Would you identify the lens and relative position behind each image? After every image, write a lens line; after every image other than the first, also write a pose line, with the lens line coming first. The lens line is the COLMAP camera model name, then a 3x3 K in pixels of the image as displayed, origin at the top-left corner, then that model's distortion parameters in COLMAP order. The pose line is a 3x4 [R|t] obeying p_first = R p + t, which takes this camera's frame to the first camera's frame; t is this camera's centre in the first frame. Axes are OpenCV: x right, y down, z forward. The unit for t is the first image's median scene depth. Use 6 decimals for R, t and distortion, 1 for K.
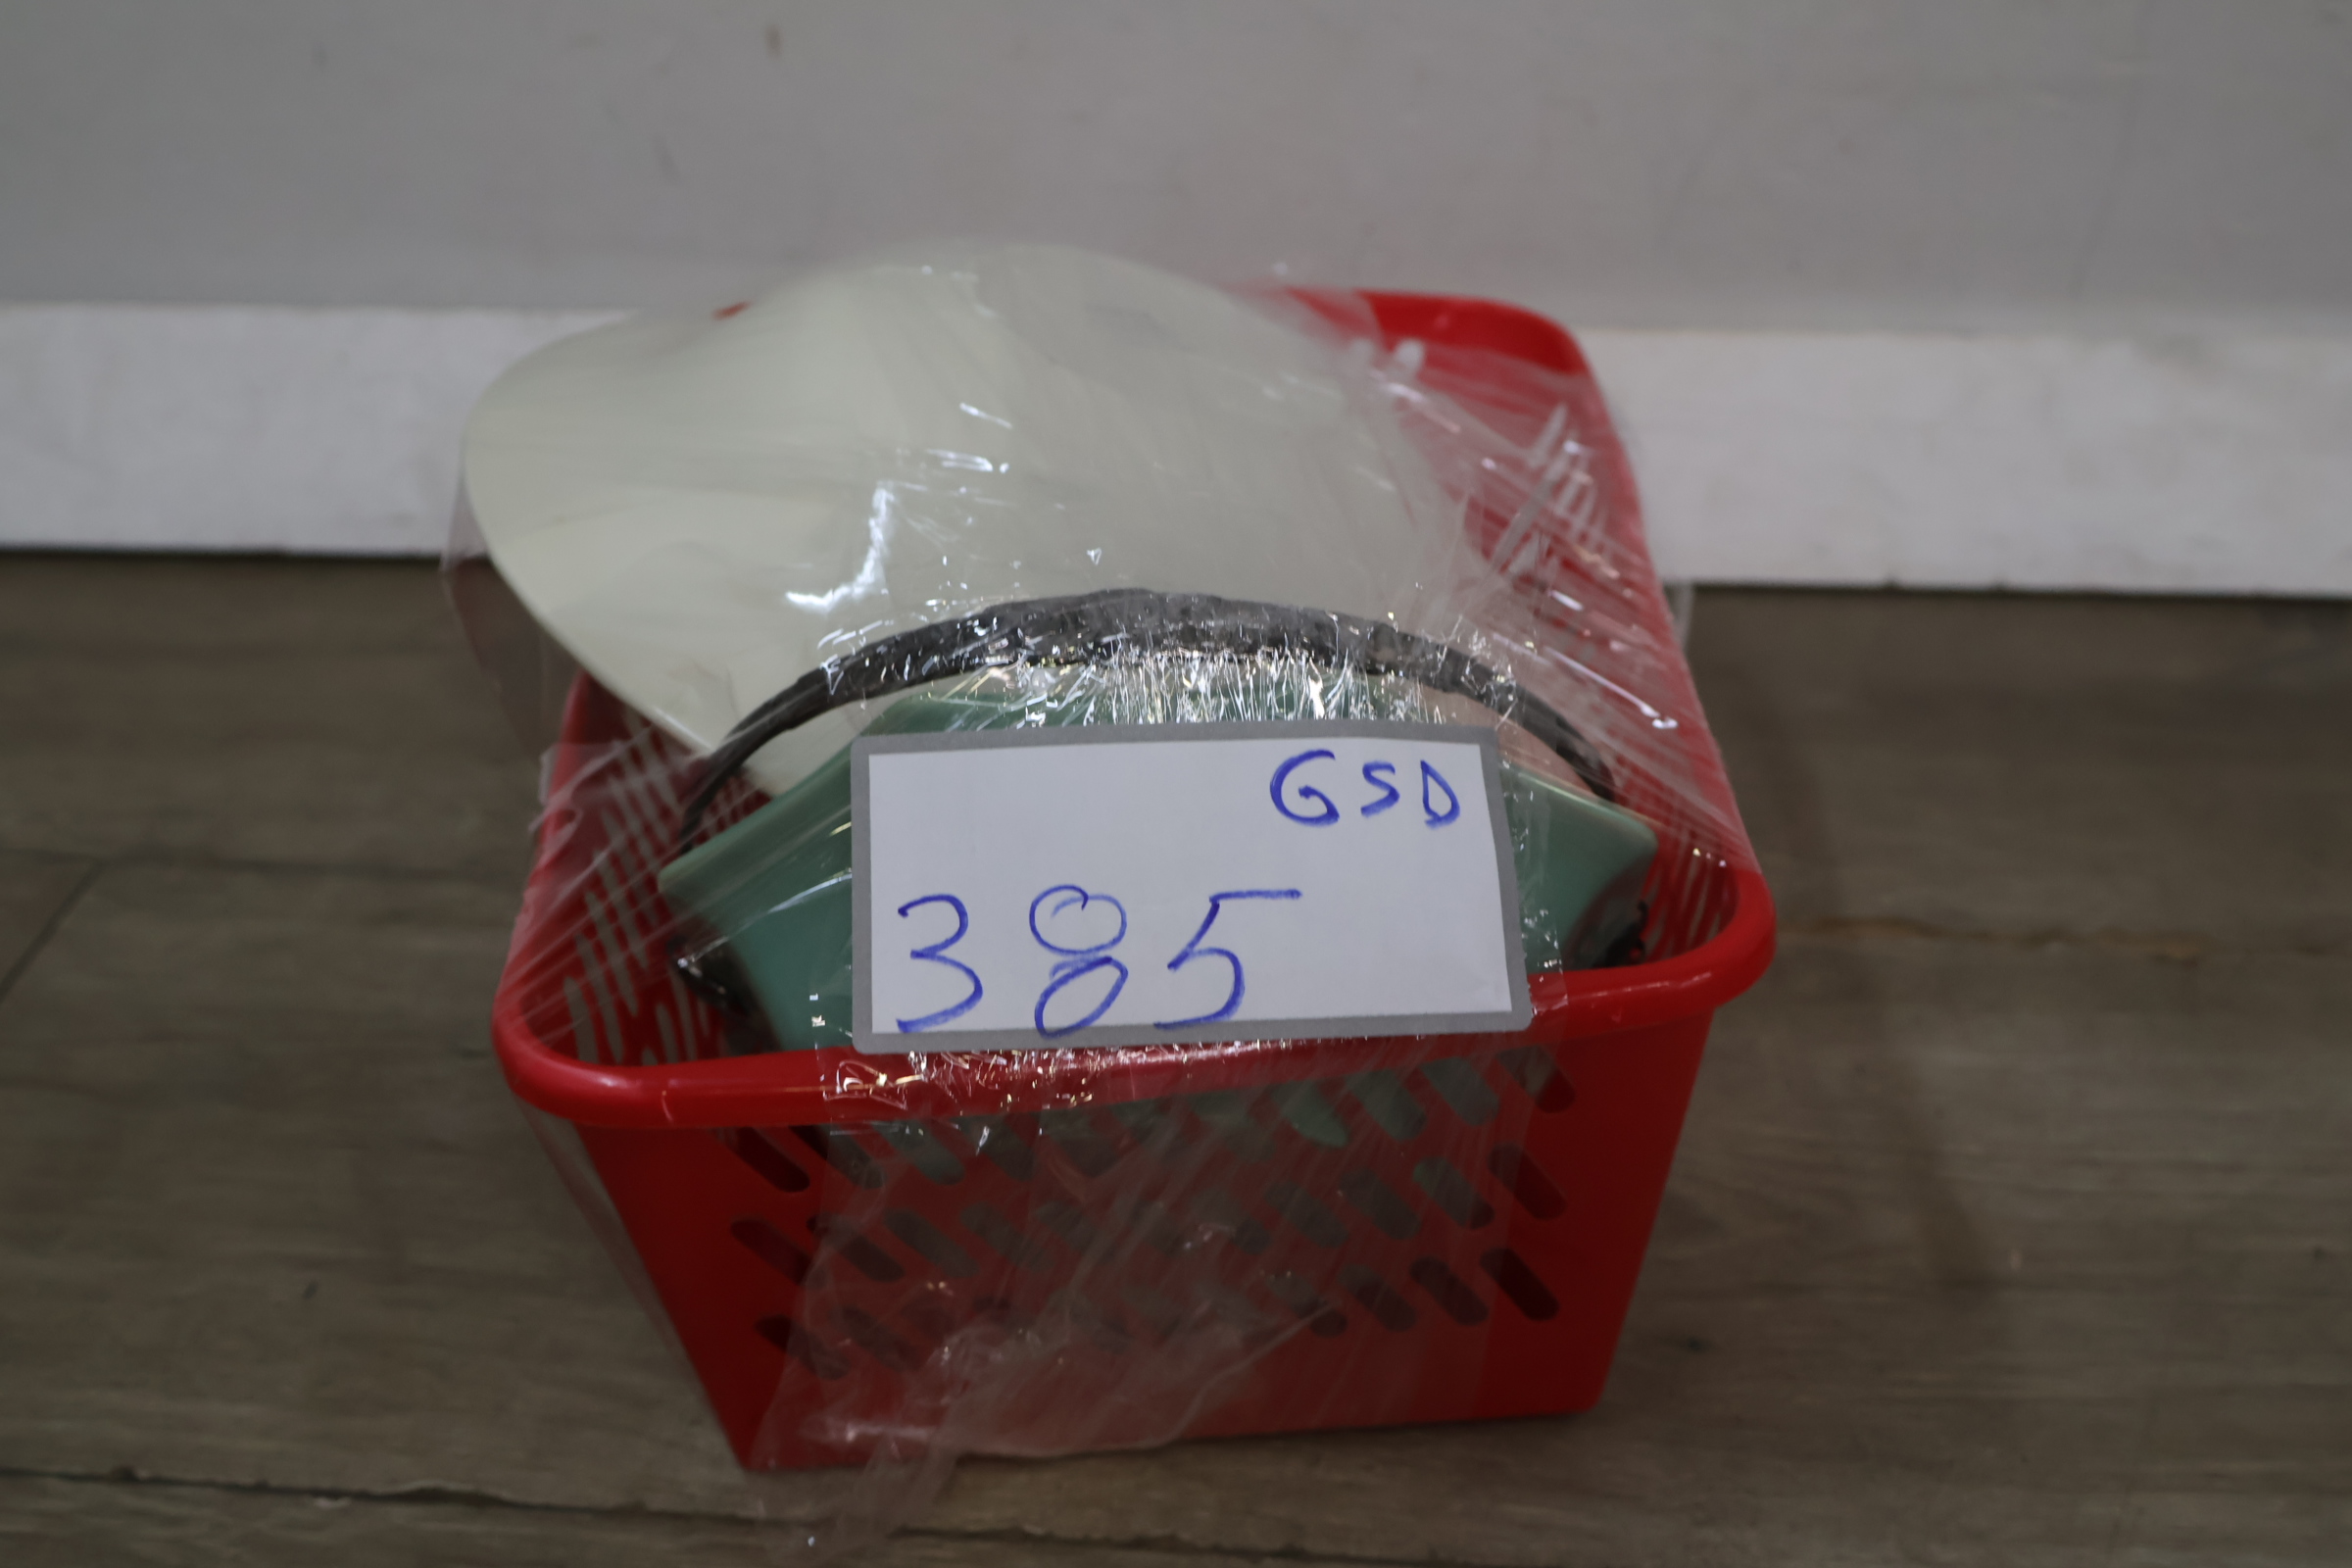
lens RADIAL K [[2766.1, 0, 1176.0], [0, 2766.1, 784.0], [0, 0, 1]] dist [0.001184, -0.005916]
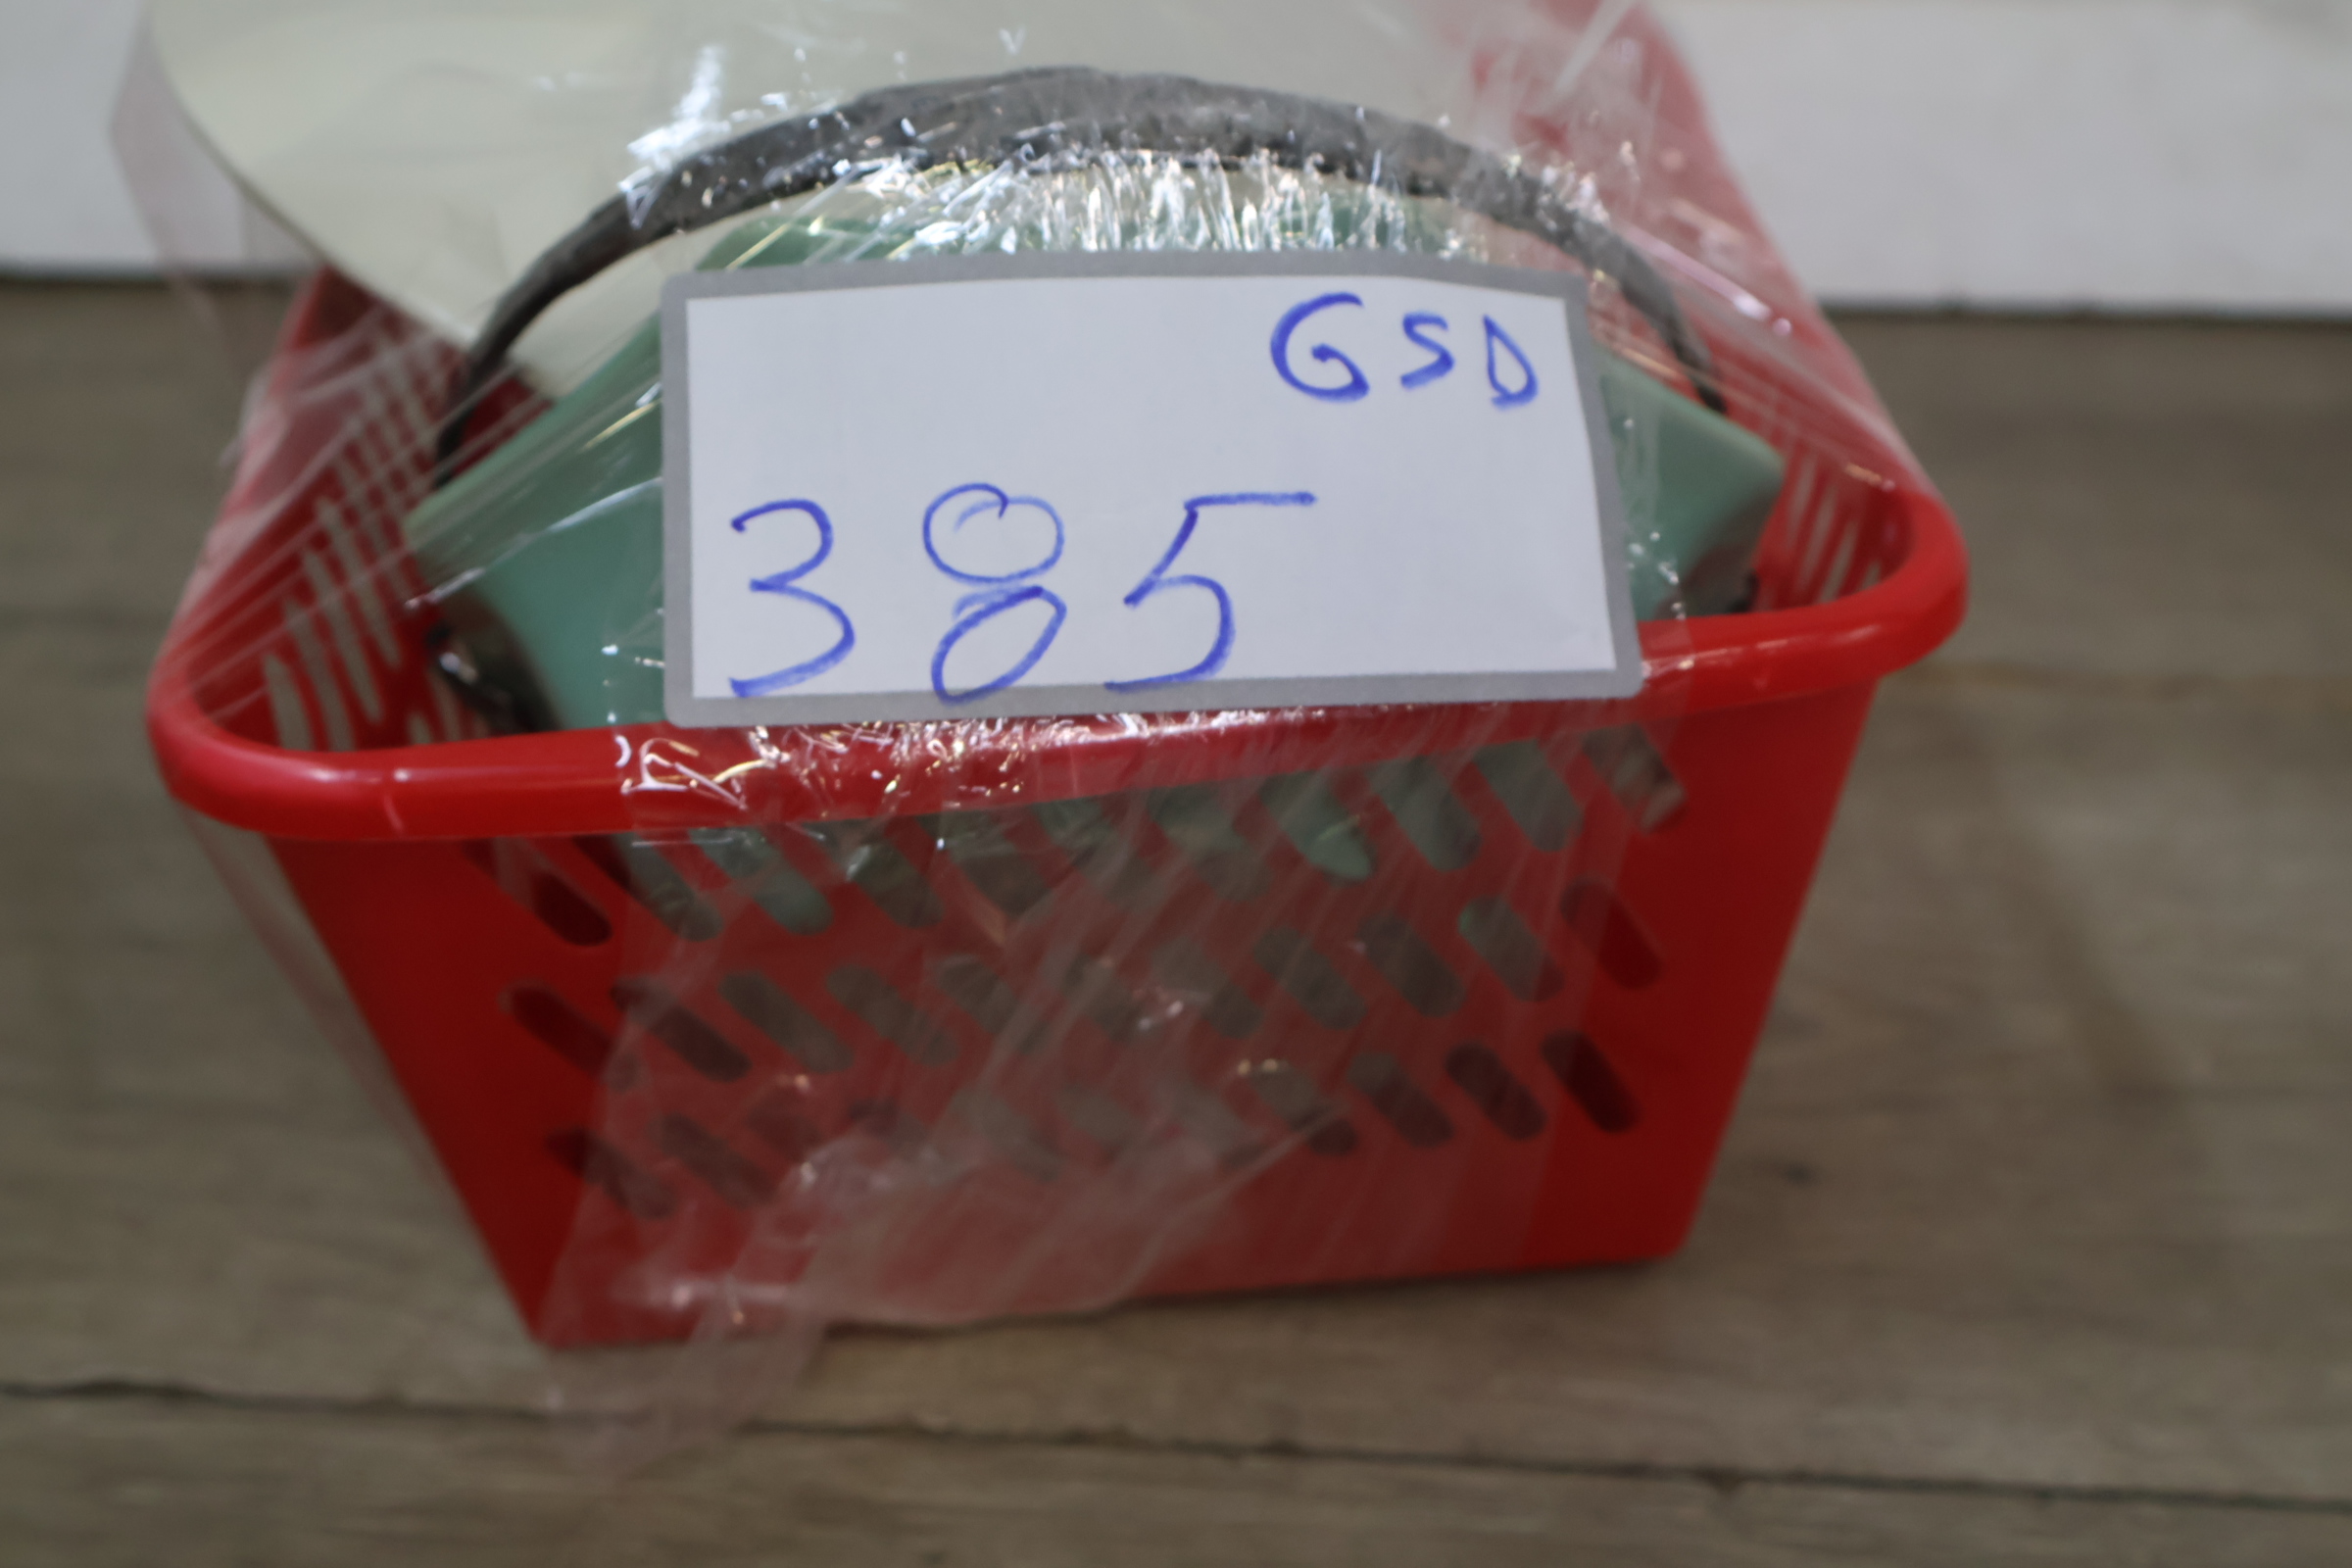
lens RADIAL K [[2766.1, 0, 1176.0], [0, 2766.1, 784.0], [0, 0, 1]] dist [0.001184, -0.005916]
pose [[0.999228, -0.002758, 0.039188, -0.016352], [0.001745, 0.999664, 0.025866, 0.089417], [-0.039246, -0.025777, 0.998897, 0.294602]]
